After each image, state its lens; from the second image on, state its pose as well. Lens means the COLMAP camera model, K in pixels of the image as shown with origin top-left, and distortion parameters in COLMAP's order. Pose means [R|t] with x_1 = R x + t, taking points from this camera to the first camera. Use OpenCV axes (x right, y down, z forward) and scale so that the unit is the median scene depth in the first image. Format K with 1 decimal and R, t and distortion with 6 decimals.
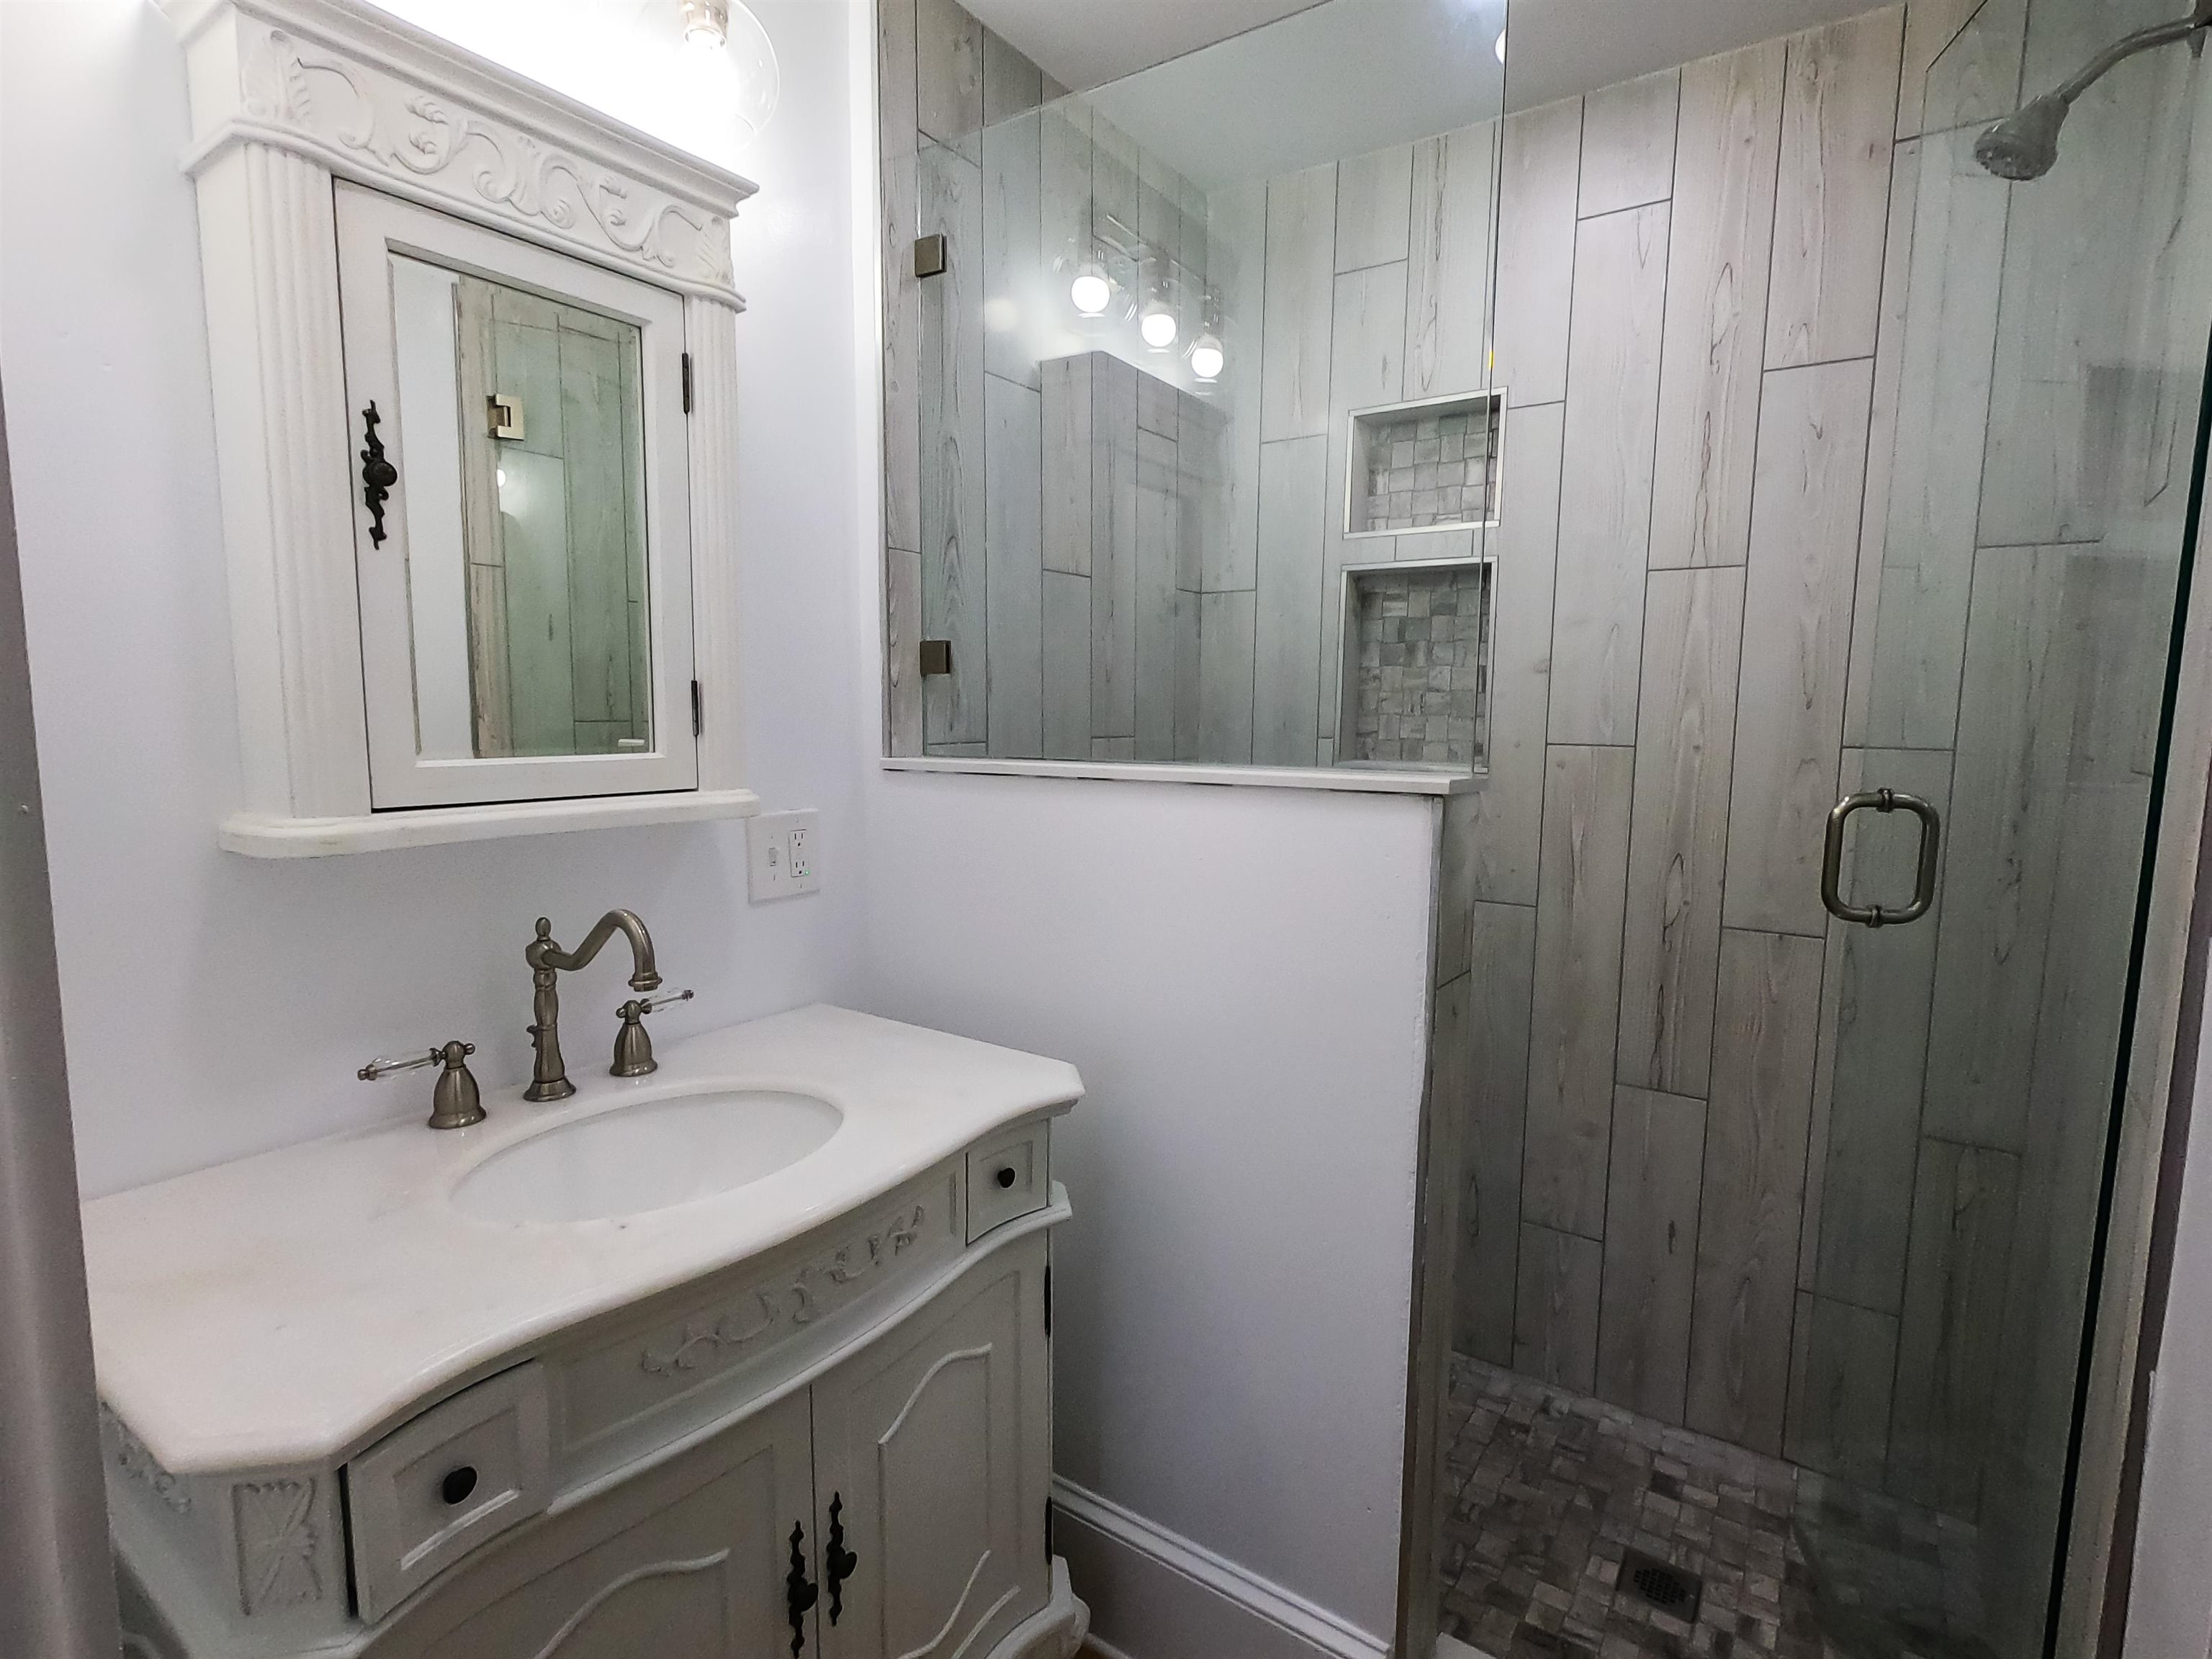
lens RADIAL K [[1105.9, 0, 1106.0], [0, 1105.9, 829.5], [0, 0, 1]] dist [0.001829, -0.001145]
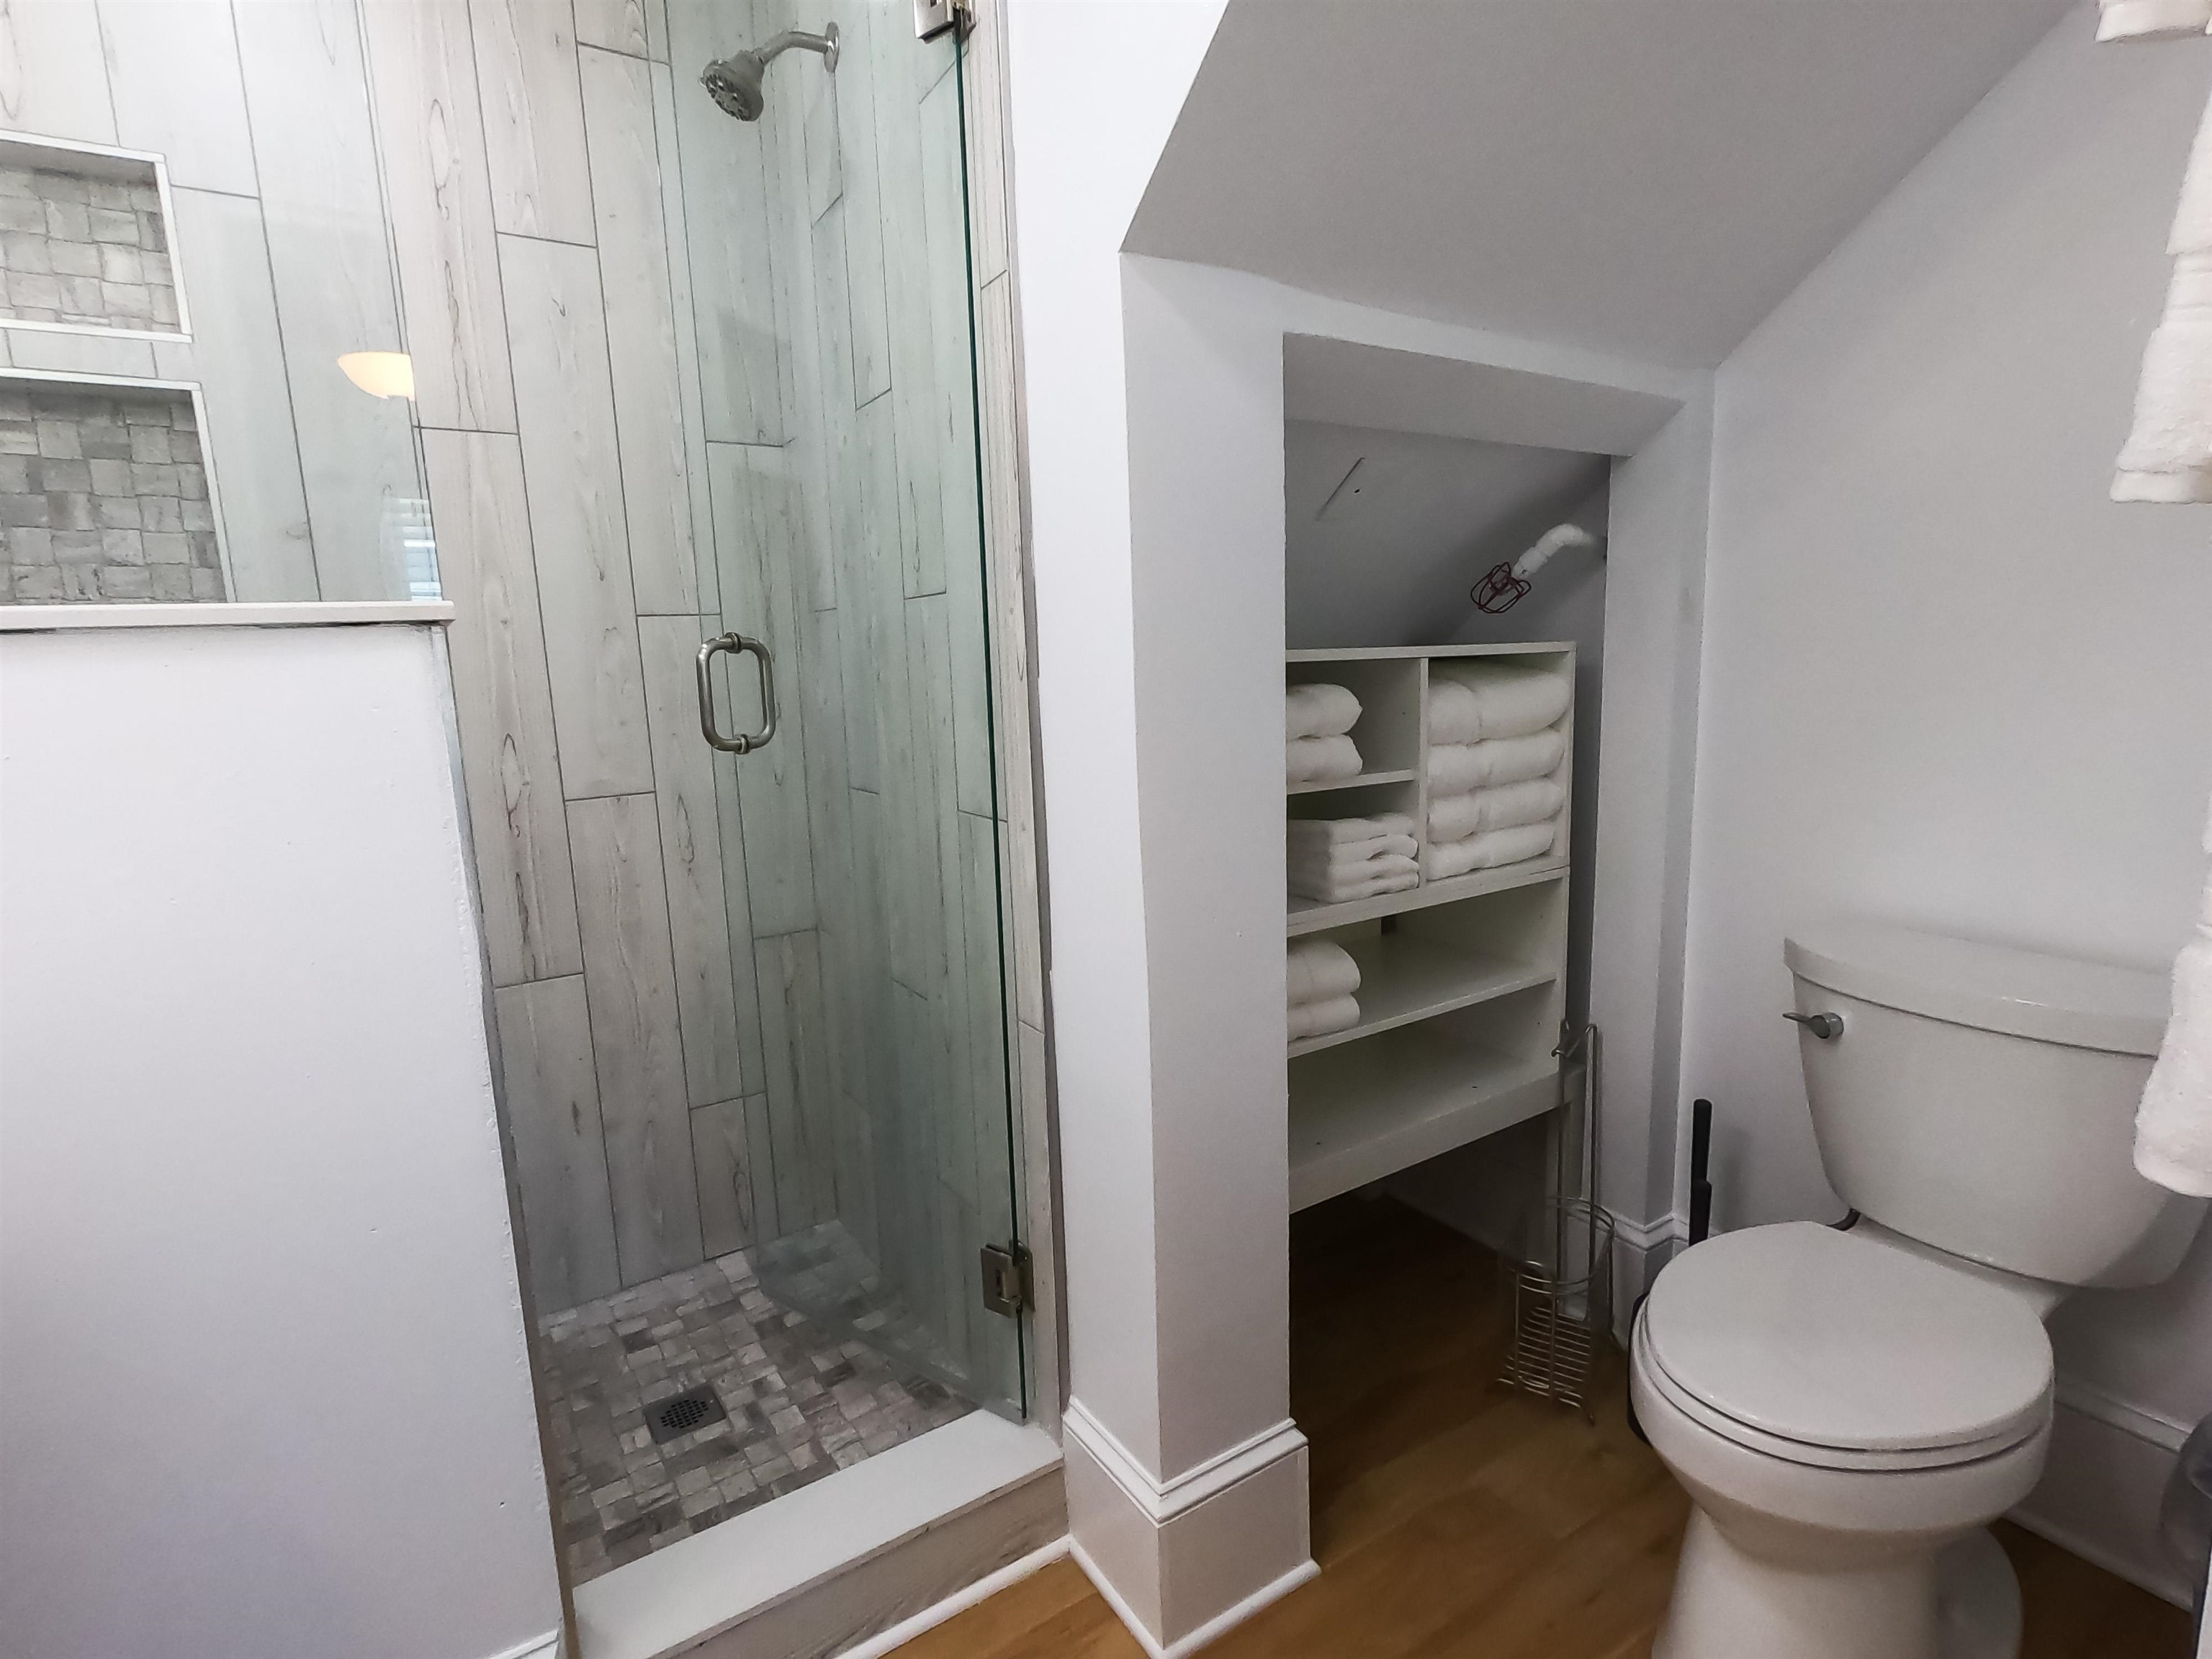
lens RADIAL K [[1105.9, 0, 1106.0], [0, 1105.9, 829.5], [0, 0, 1]] dist [0.001829, -0.001145]
pose [[0.372881, -0.177146, 0.910812, -0.196334], [0.145789, 0.980600, 0.131034, 0.057318], [-0.916354, 0.083927, 0.391473, 0.166225]]
